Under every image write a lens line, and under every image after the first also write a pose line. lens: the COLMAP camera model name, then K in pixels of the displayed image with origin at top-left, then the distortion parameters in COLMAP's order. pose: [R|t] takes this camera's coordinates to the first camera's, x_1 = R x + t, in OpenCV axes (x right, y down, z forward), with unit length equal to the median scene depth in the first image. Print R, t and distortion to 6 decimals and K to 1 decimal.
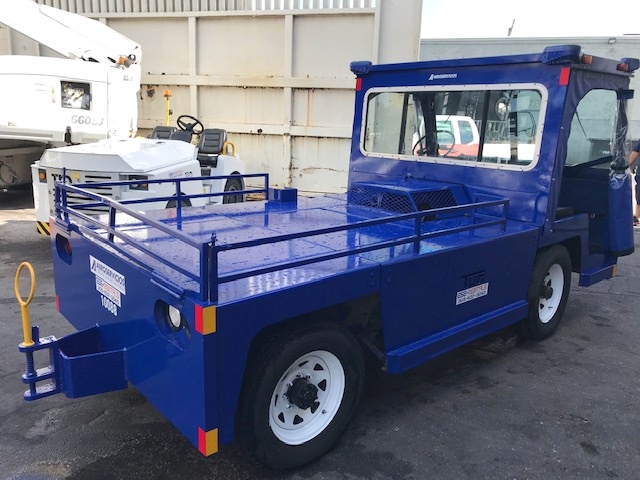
lens RADIAL K [[525.1, 0, 320.0], [0, 525.1, 240.0], [0, 0, 1]] dist [0.010261, 0.005553]
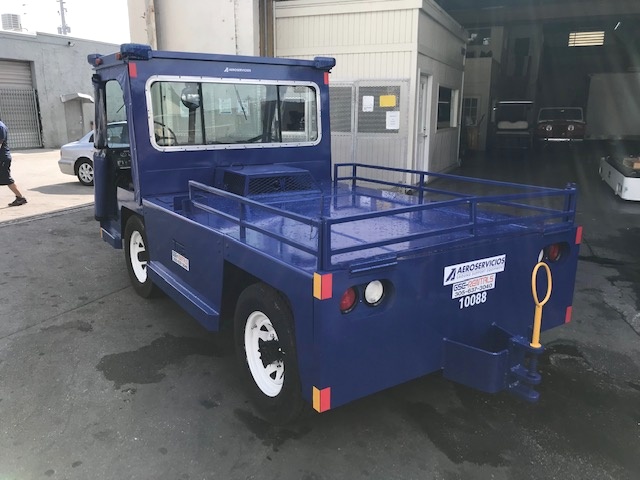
lens RADIAL K [[529.0, 0, 320.0], [0, 529.0, 240.0], [0, 0, 1]] dist [-0.003792, -0.003973]
pose [[0.124006, -0.260402, 0.957504, -0.751556], [0.226604, 0.946885, 0.228167, -0.154818], [-0.966061, 0.188680, 0.176427, 0.582595]]
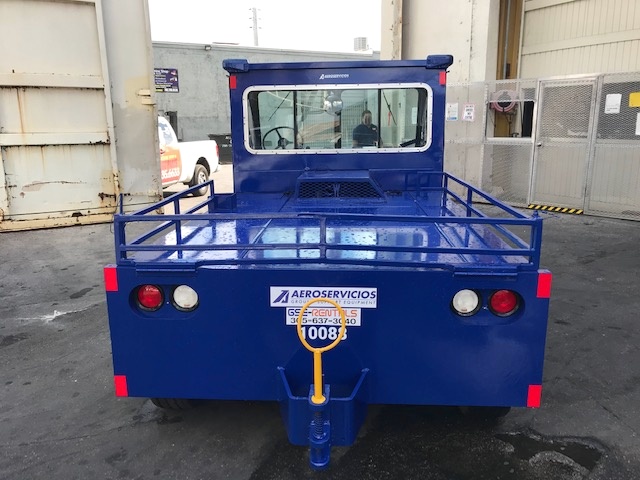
lens RADIAL K [[525.1, 0, 320.0], [0, 525.1, 240.0], [0, 0, 1]] dist [0.010261, 0.005553]
pose [[0.700487, -0.193714, 0.686872, -0.523398], [0.195269, 0.977753, 0.076610, -0.049338], [-0.686431, 0.080460, 0.722730, 0.193376]]
